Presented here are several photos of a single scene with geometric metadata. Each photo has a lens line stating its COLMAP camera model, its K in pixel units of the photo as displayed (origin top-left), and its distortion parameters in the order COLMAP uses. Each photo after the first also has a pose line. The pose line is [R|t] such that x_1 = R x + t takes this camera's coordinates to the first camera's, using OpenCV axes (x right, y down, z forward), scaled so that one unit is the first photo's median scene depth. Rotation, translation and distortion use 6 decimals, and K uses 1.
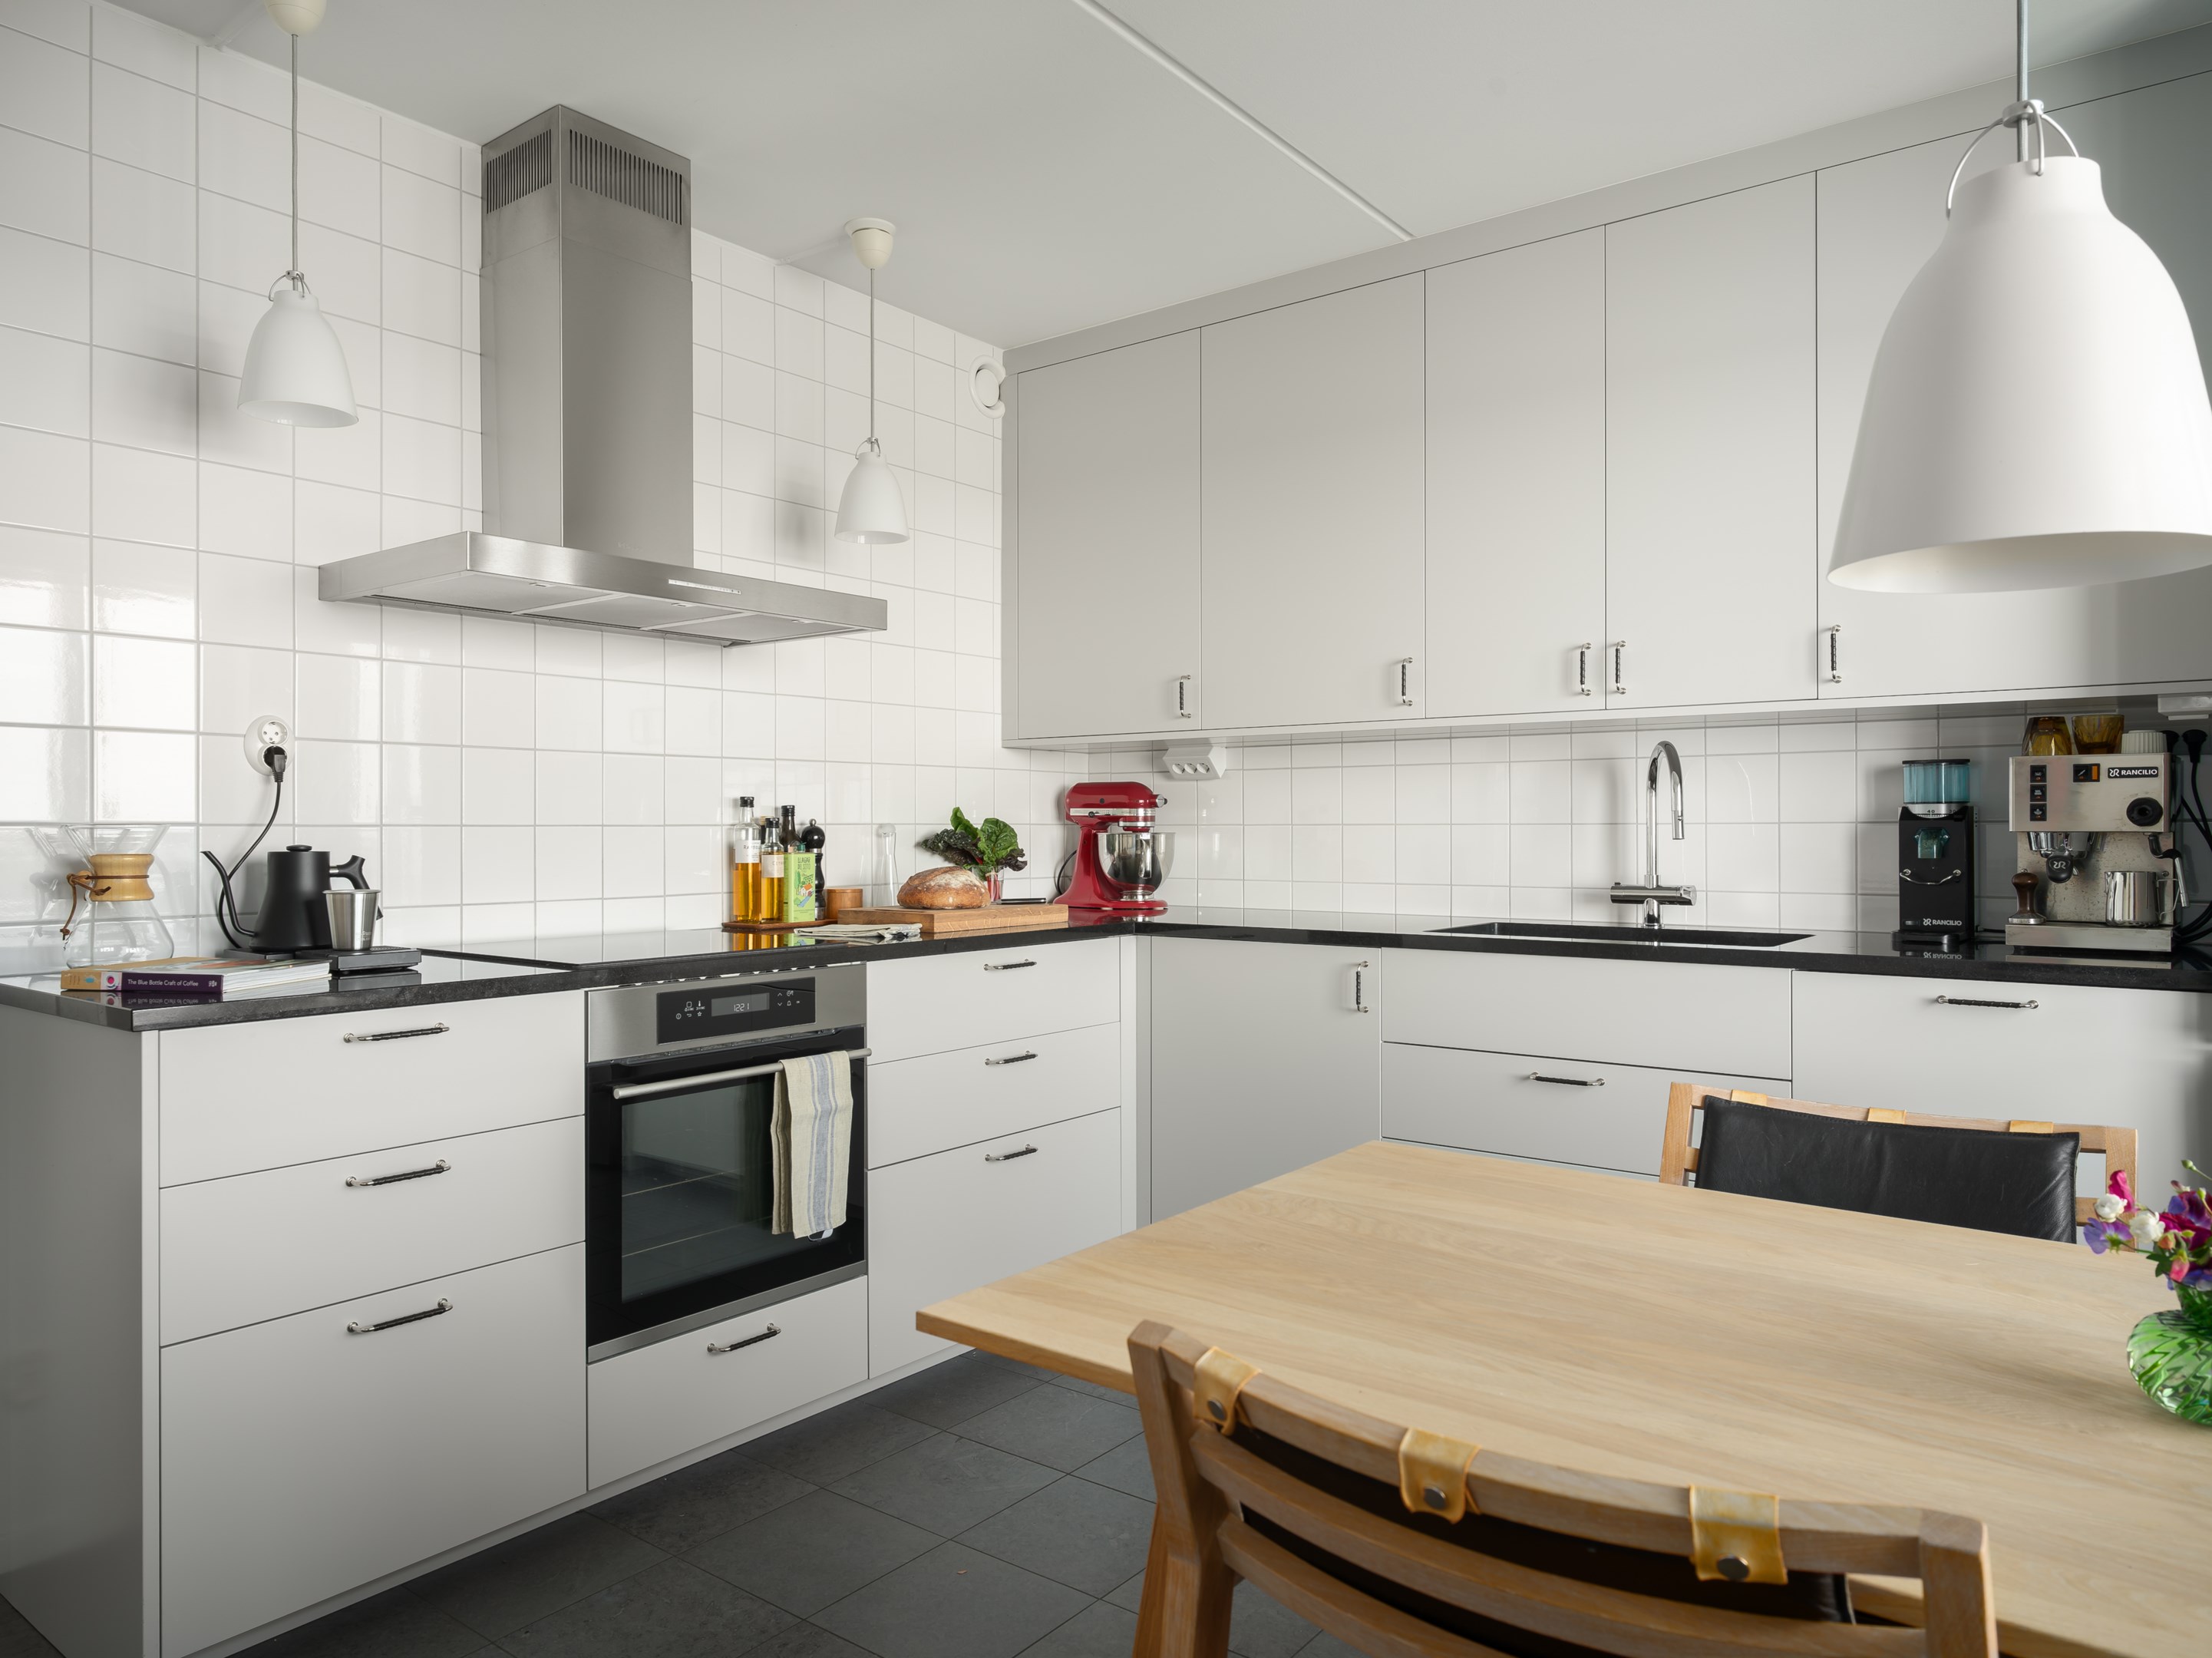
lens RADIAL K [[1452.2, 0, 1106.0], [0, 1452.2, 829.0], [0, 0, 1]] dist [-0.000627, -0.000171]
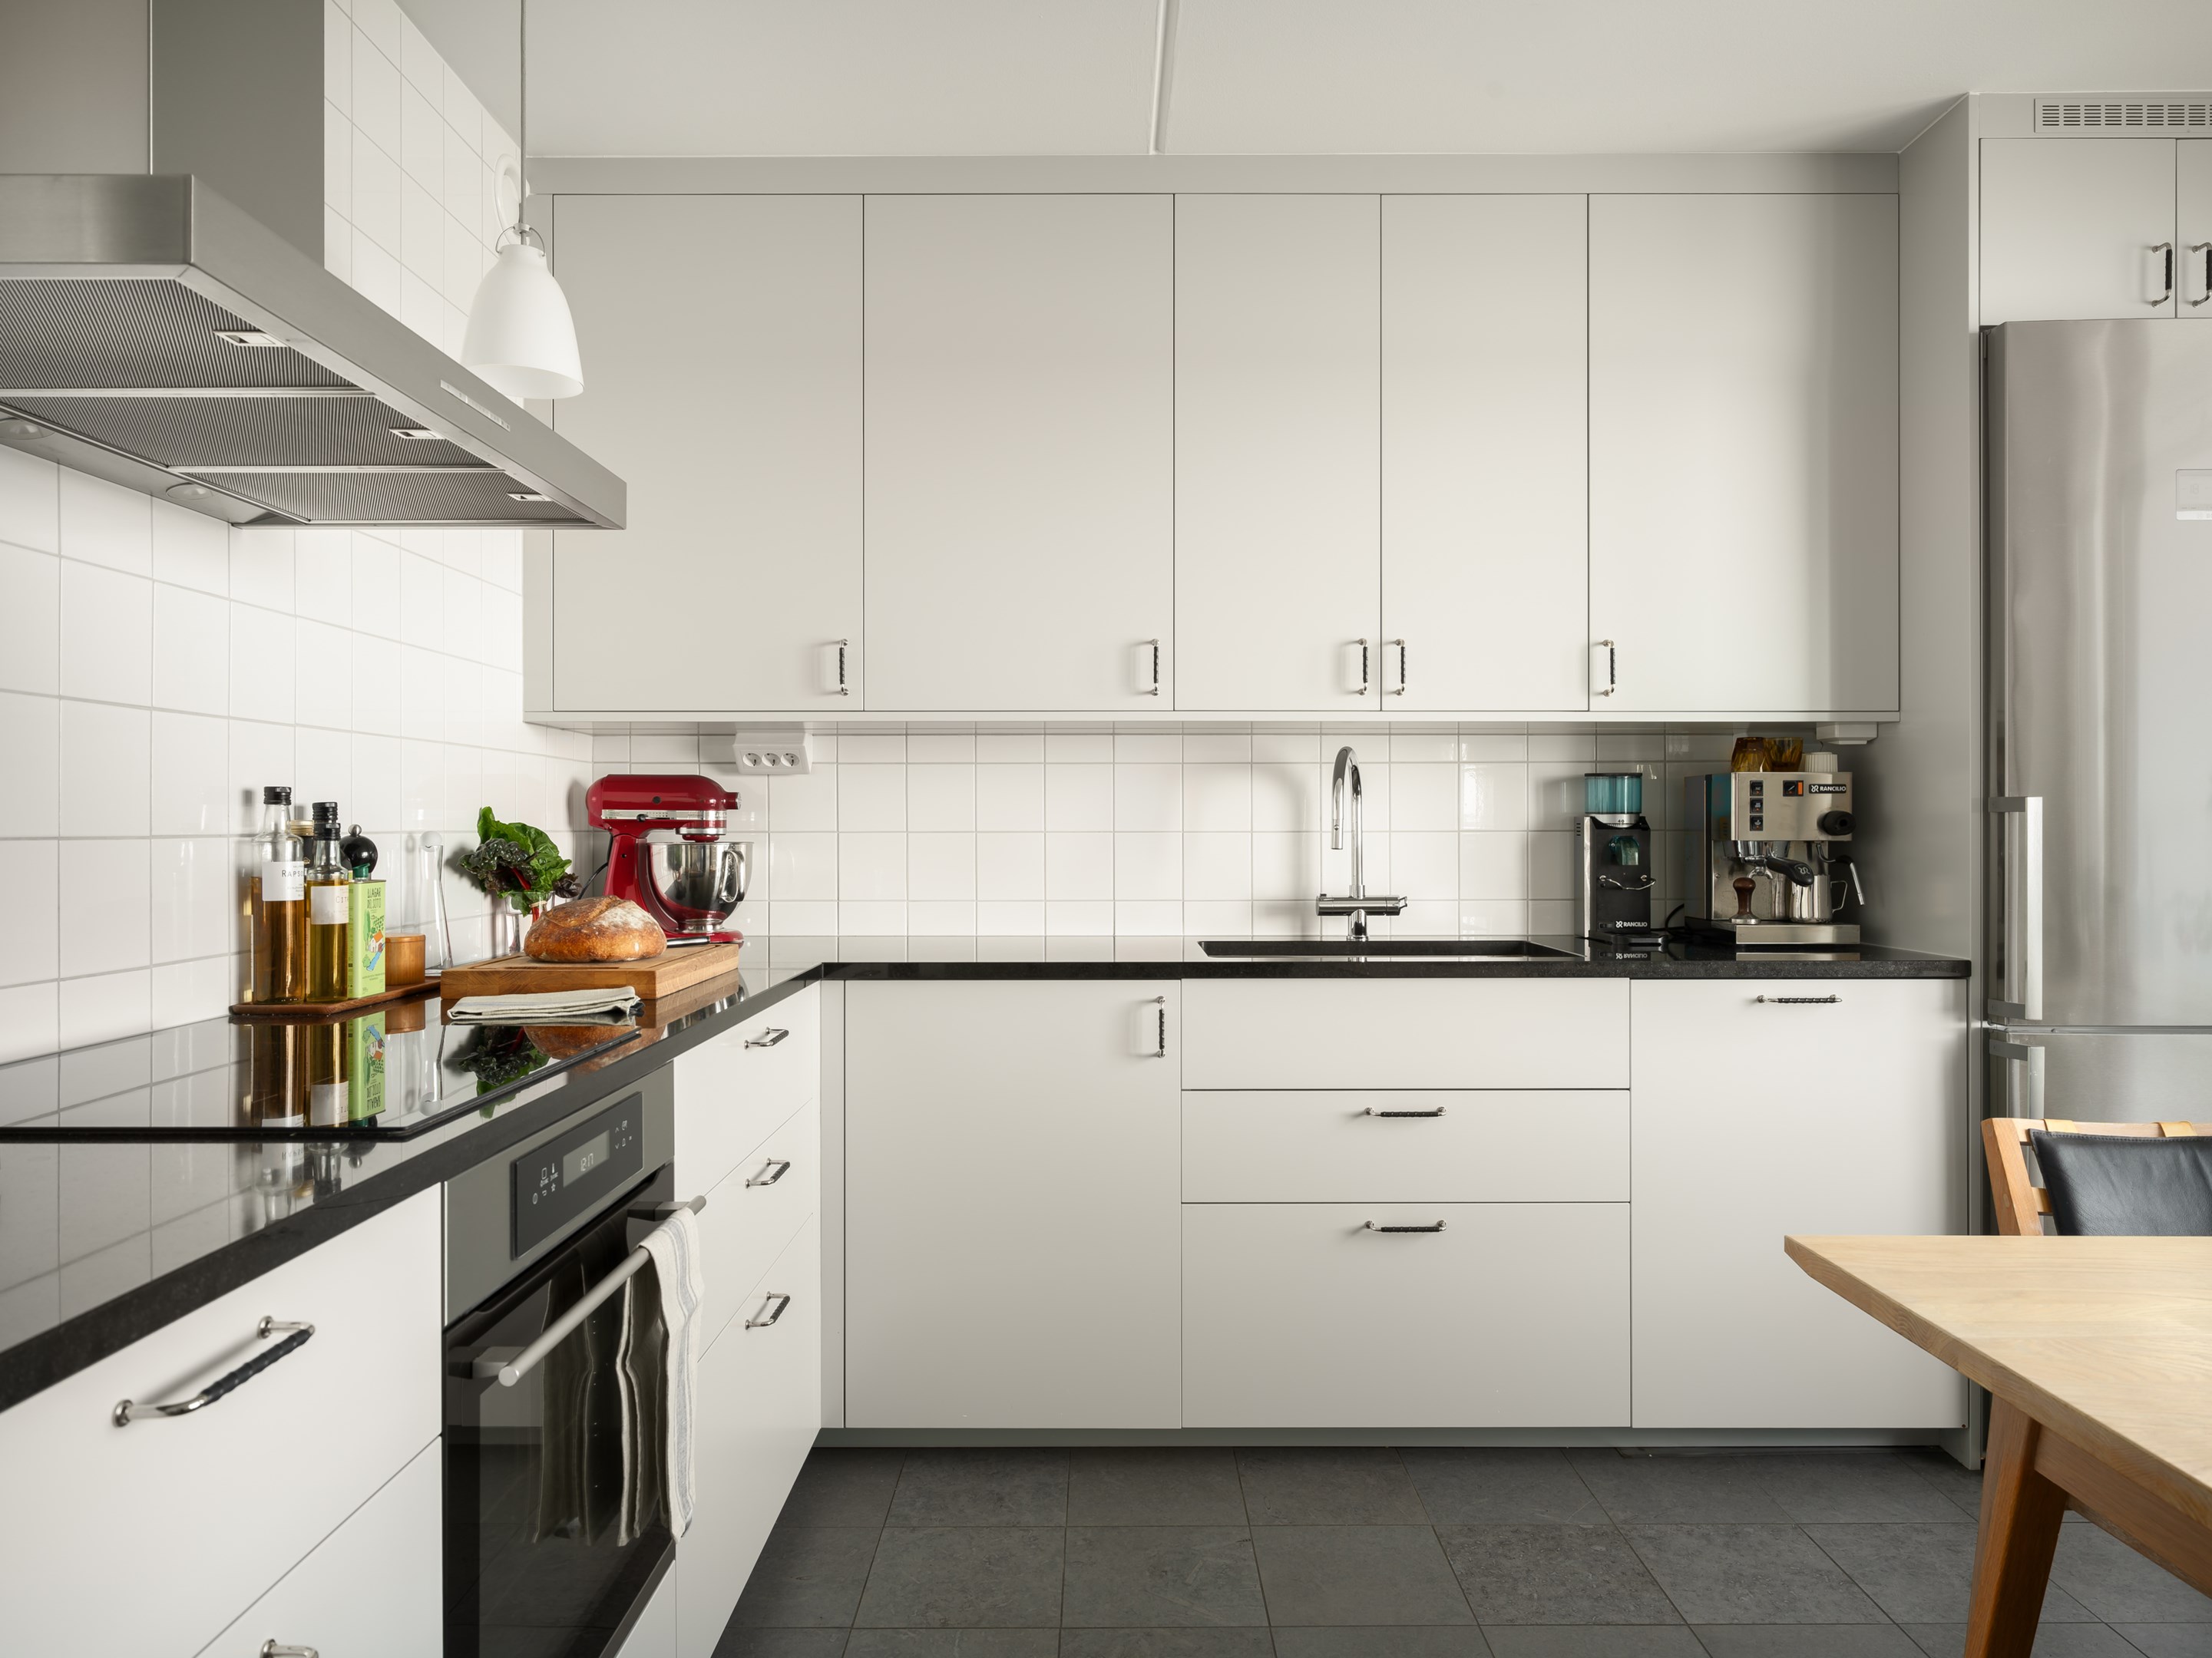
lens RADIAL K [[1451.9, 0, 1106.0], [0, 1451.9, 829.0], [0, 0, 1]] dist [-0.000627, -0.000171]
pose [[0.791264, 0.000534, 0.611475, -0.341101], [-0.000065, 1.000000, -0.000790, -0.004775], [-0.611475, 0.000585, 0.791263, 0.336961]]
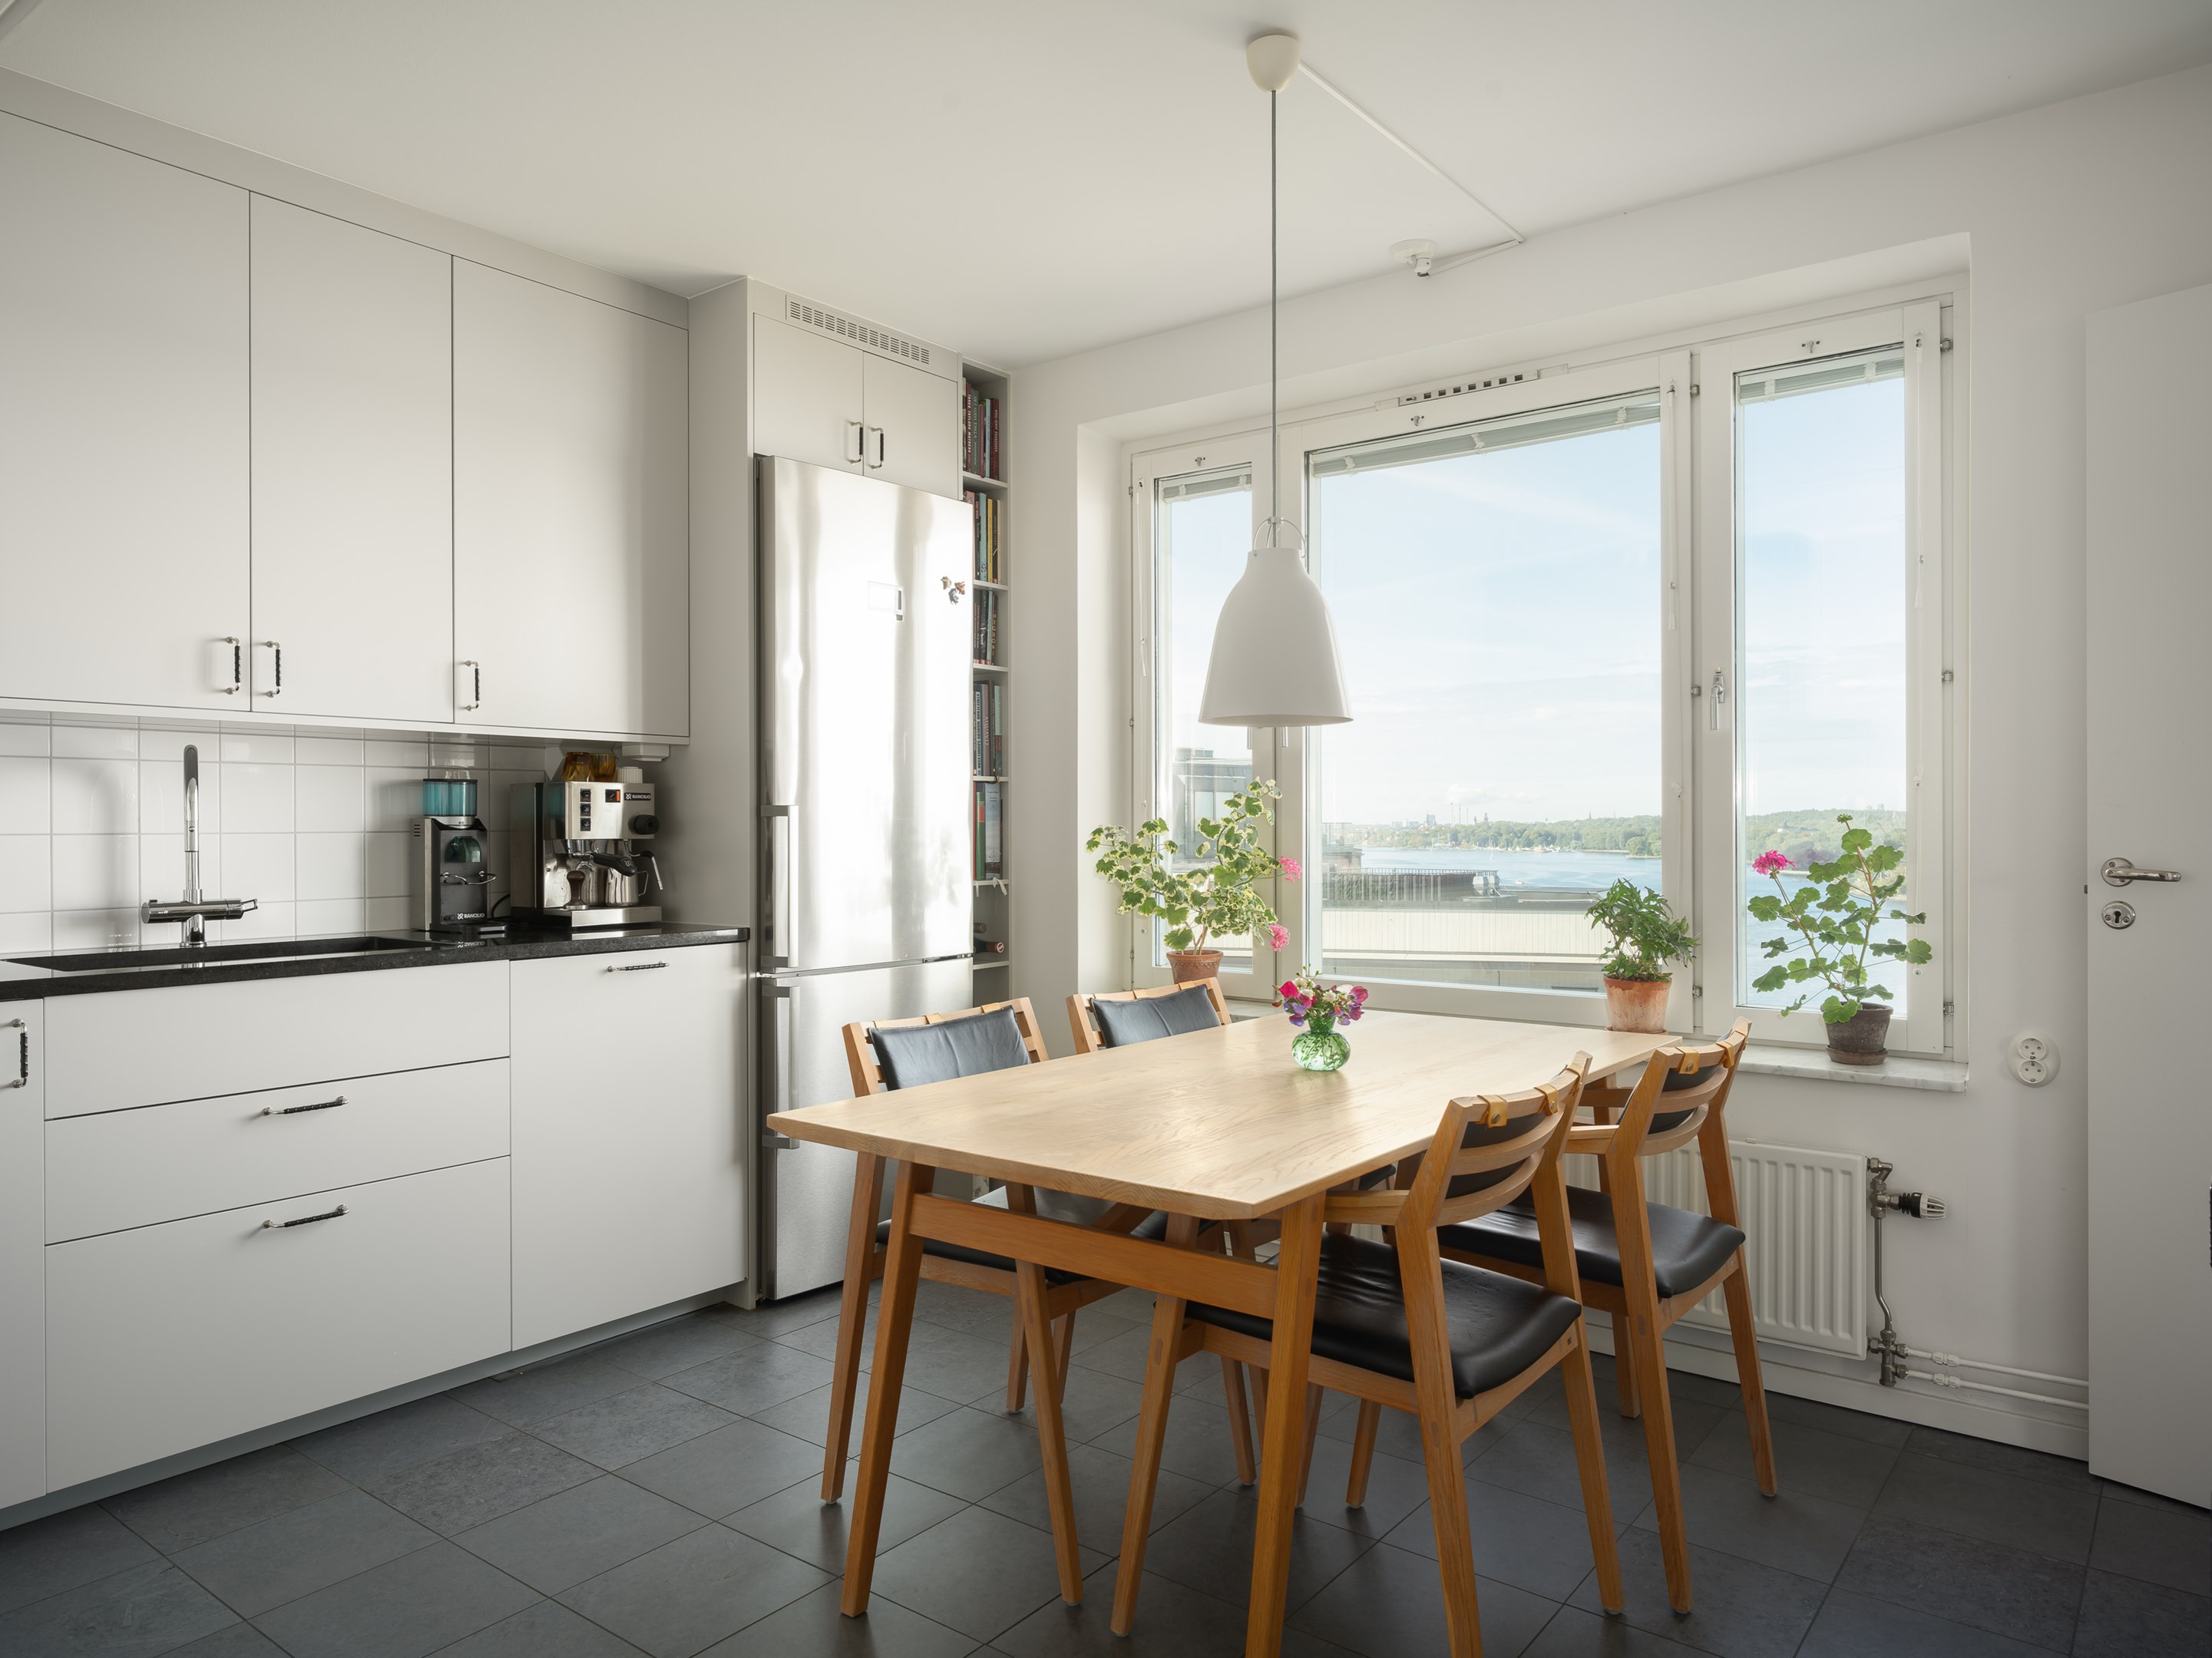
lens RADIAL K [[1451.9, 0, 1106.0], [0, 1451.9, 829.0], [0, 0, 1]] dist [-0.000627, -0.000171]
pose [[0.001647, -0.000540, 0.999998, -0.539934], [0.004078, 0.999992, 0.000533, -0.004866], [-0.999990, 0.004077, 0.001649, 0.414324]]
